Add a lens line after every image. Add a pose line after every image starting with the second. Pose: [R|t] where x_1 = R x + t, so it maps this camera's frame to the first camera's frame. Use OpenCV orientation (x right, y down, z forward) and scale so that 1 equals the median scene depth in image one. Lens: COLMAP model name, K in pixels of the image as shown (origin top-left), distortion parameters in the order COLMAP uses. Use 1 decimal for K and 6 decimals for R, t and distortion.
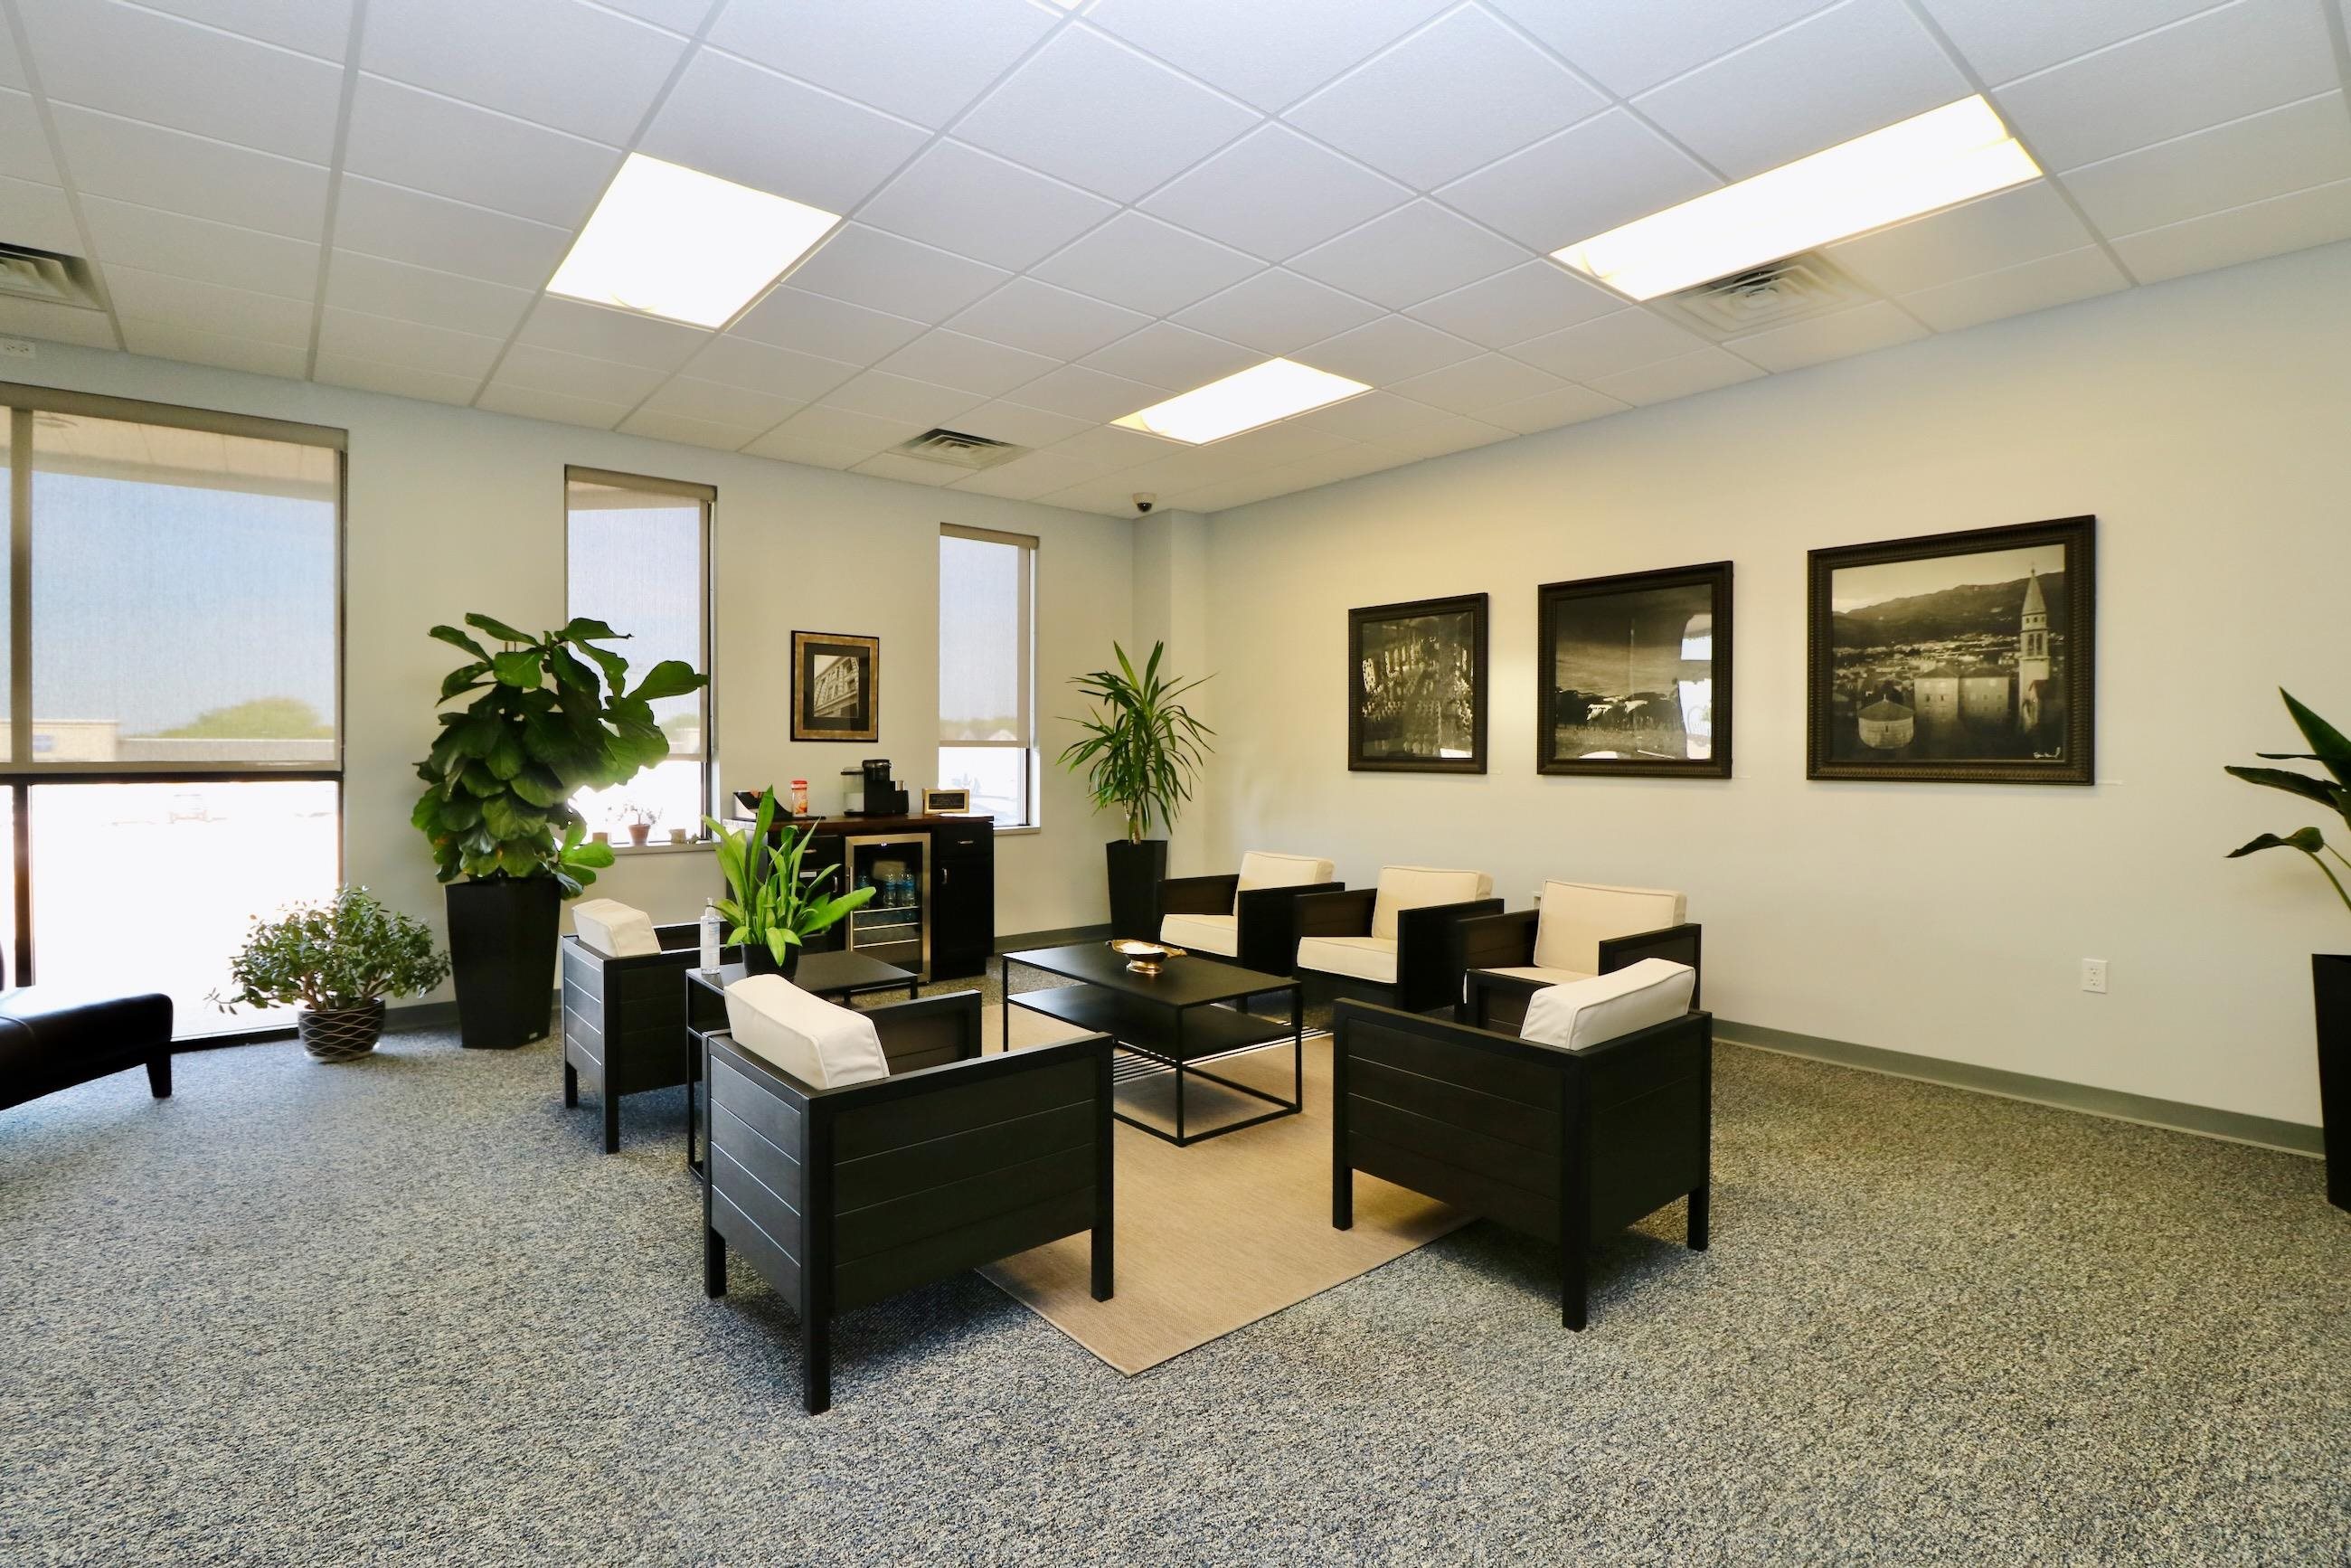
lens RADIAL K [[1109.2, 0, 1185.6], [0, 1109.2, 762.8], [0, 0, 1]] dist [-0.002771, -0.009477]
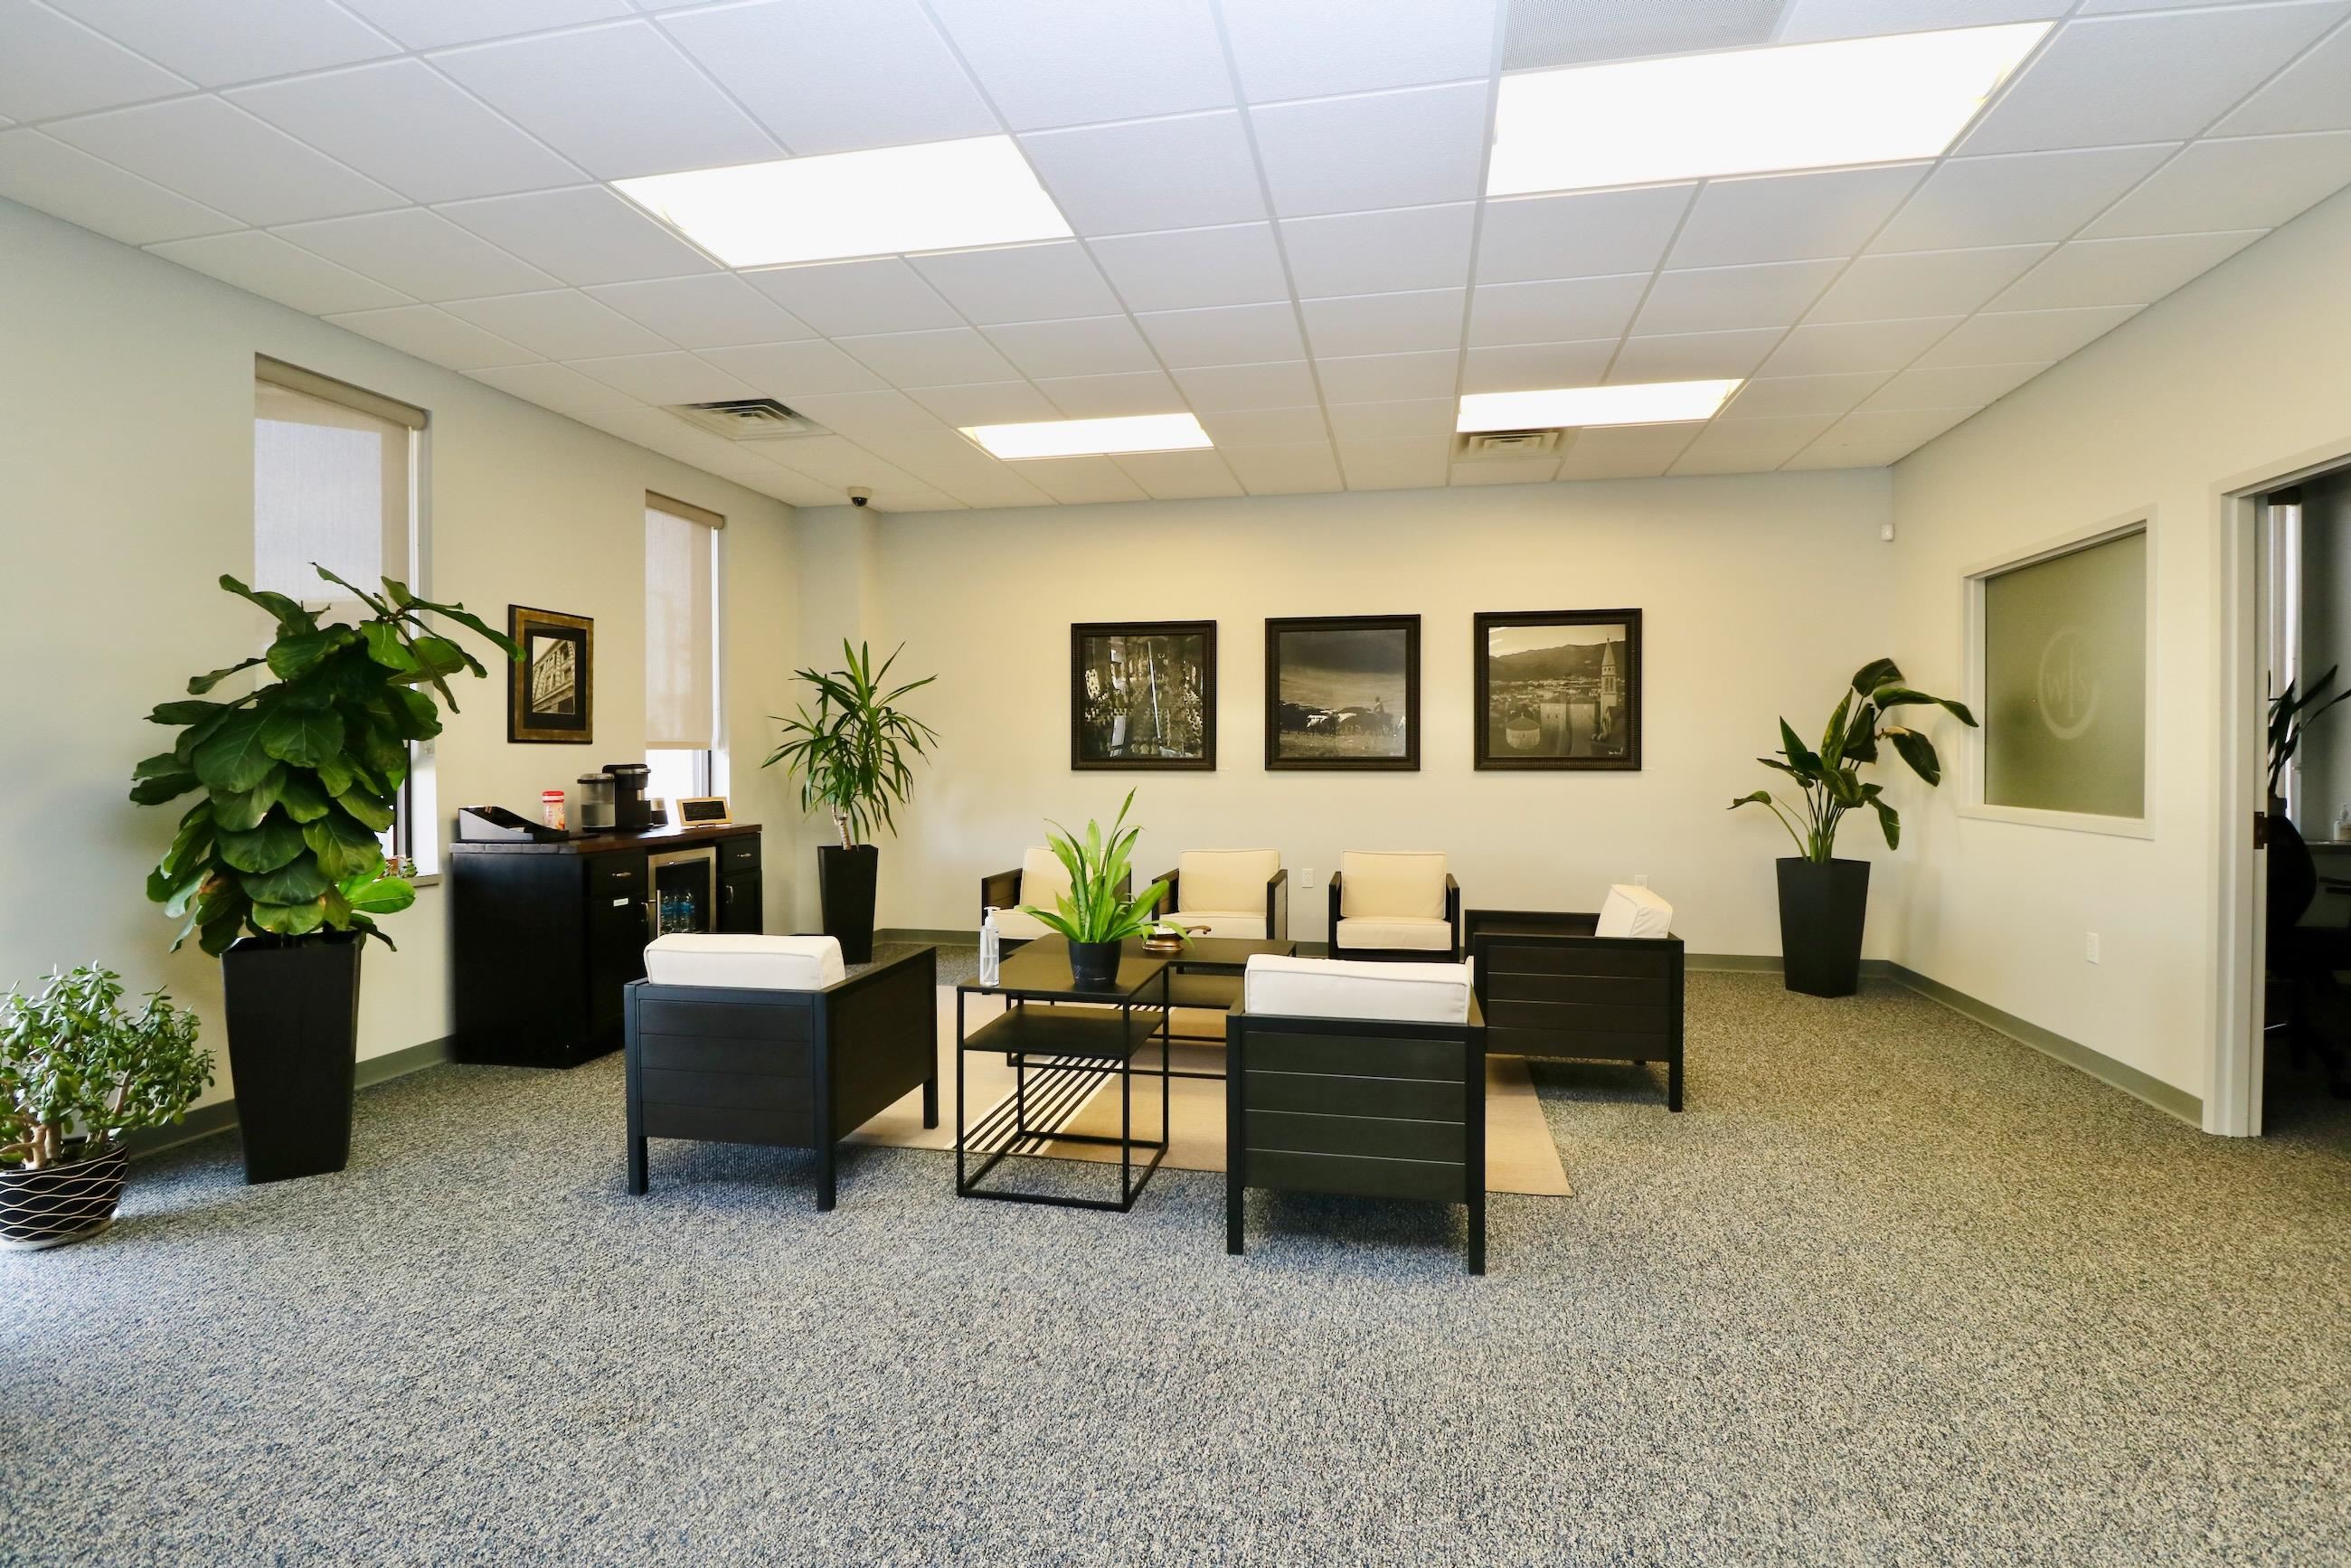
lens RADIAL K [[1109.2, 0, 1185.6], [0, 1109.2, 762.8], [0, 0, 1]] dist [-0.002771, -0.009477]
pose [[0.783683, -0.009772, 0.621085, -0.561125], [0.010275, 0.999943, 0.002769, -0.002500], [-0.621077, 0.004211, 0.783739, 0.085637]]
